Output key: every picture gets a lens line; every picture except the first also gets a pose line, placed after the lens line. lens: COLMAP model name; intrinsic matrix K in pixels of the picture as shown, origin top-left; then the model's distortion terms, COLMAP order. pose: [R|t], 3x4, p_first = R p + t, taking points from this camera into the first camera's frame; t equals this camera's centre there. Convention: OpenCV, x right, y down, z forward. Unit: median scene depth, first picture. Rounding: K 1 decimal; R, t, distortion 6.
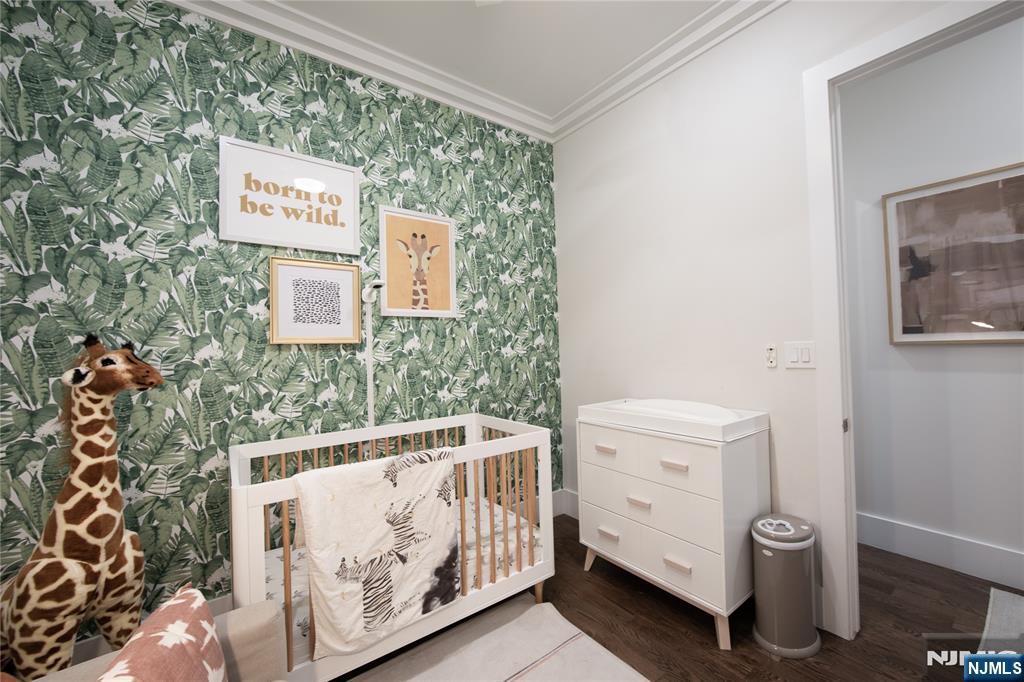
lens RADIAL K [[402.0, 0, 506.3], [0, 402.0, 343.2], [0, 0, 1]] dist [-0.002865, 0.000285]
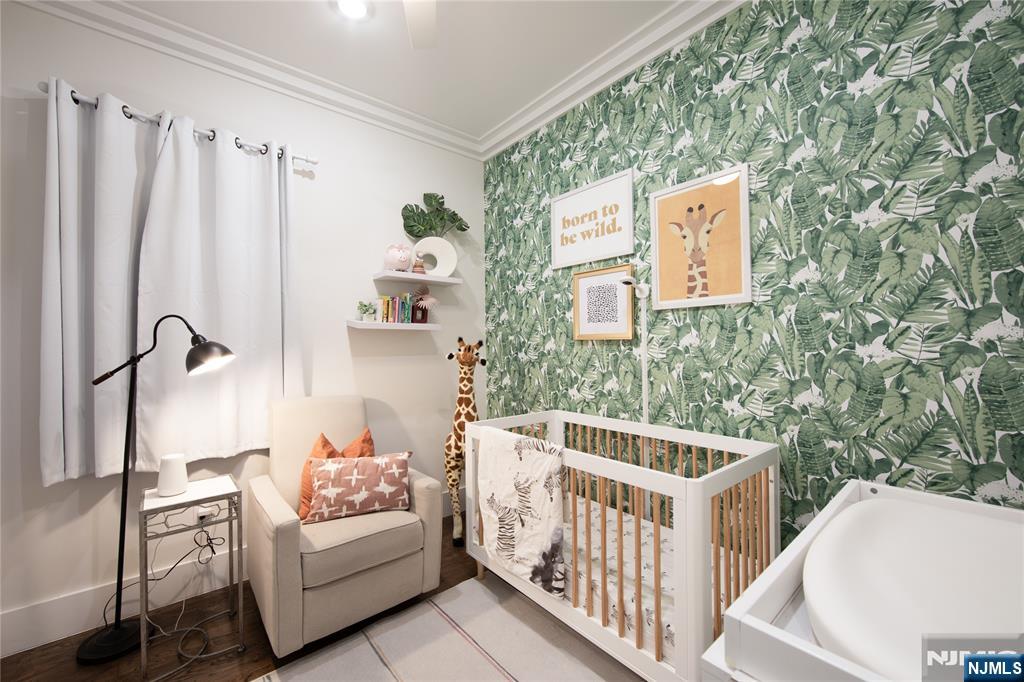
lens RADIAL K [[402.0, 0, 505.6], [0, 402.0, 342.7], [0, 0, 1]] dist [-0.002865, 0.000285]
pose [[0.067065, 0.015937, -0.997621, 0.632892], [0.018447, 0.999682, 0.017210, -0.014389], [0.997578, -0.019557, 0.066749, 0.599218]]
